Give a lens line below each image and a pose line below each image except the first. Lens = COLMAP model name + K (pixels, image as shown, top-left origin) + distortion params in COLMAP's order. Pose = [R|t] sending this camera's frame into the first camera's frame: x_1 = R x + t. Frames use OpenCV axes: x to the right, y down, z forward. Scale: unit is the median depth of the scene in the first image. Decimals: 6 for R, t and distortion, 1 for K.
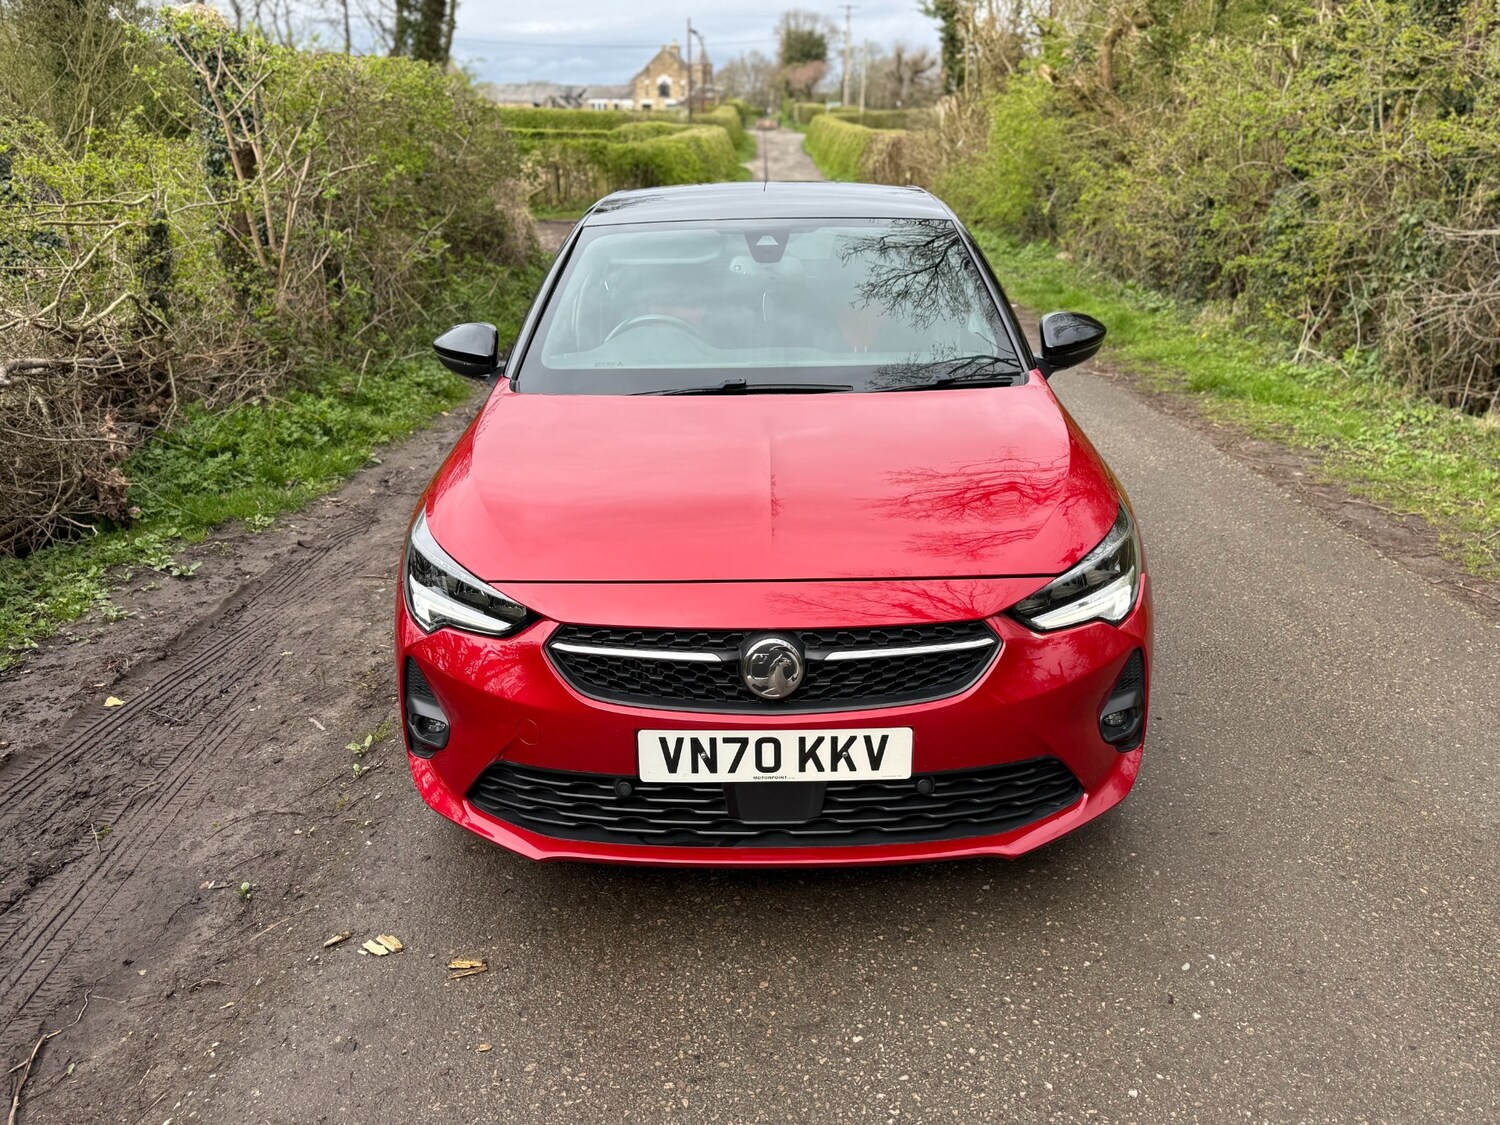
lens RADIAL K [[1286.0, 0, 749.6], [0, 1286.0, 560.8], [0, 0, 1]] dist [0.040160, -0.068476]
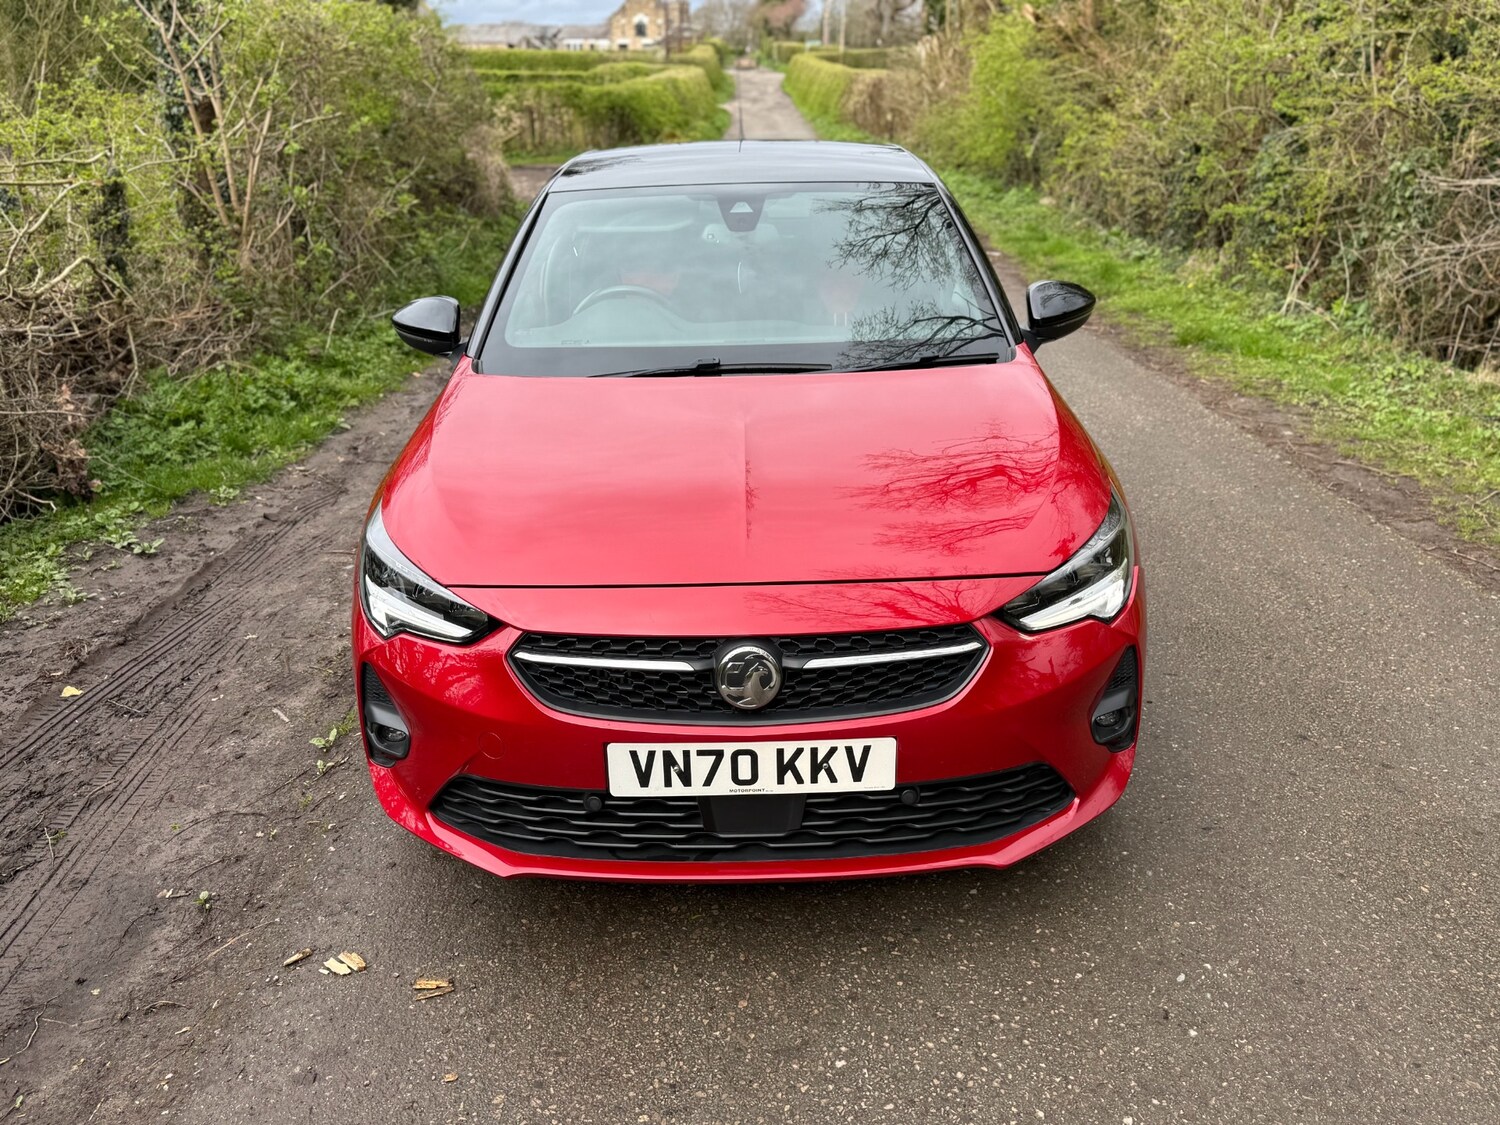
lens RADIAL K [[1286.0, 0, 745.7], [0, 1286.0, 558.2], [0, 0, 1]] dist [0.040160, -0.068476]
pose [[0.999897, -0.010549, 0.009740, 0.006703], [0.010158, 0.999174, 0.039339, -0.036097], [-0.010147, -0.039236, 0.999178, 0.049377]]
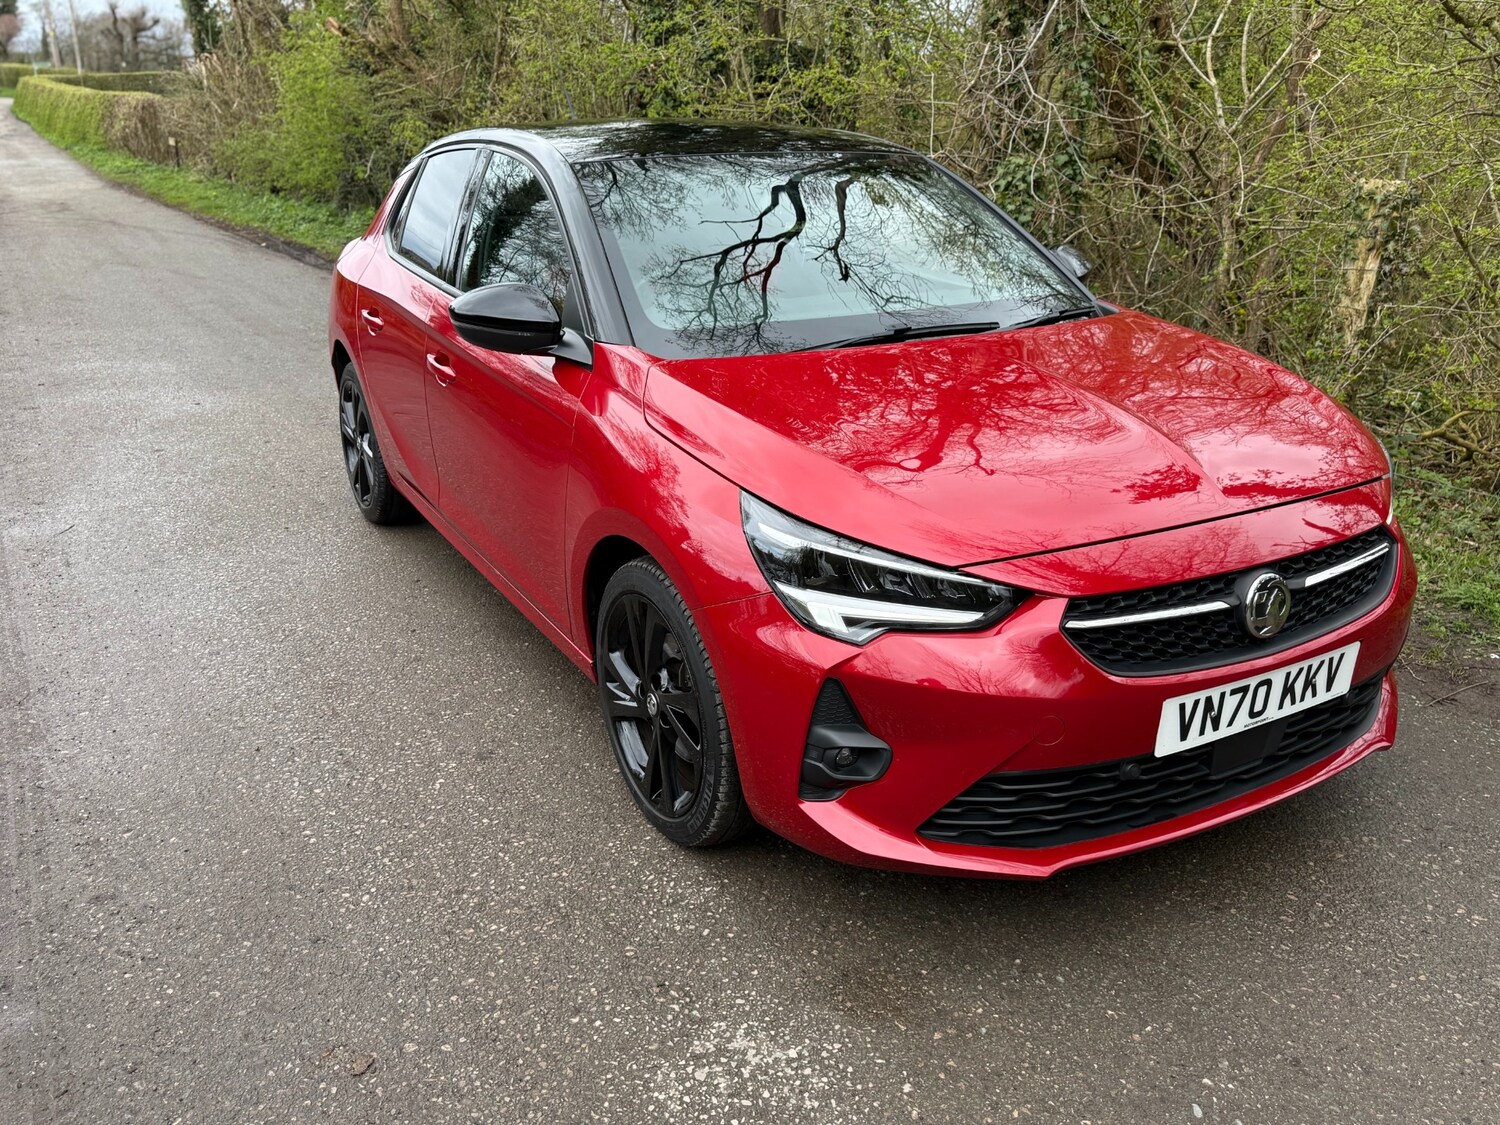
lens RADIAL K [[1396.4, 0, 744.4], [0, 1396.4, 566.6], [0, 0, 1]] dist [-0.070289, 0.000000]
pose [[0.865160, -0.156962, 0.476300, -0.685168], [0.151961, 0.987157, 0.049288, -0.045194], [-0.477919, 0.029737, 0.877900, 0.256907]]
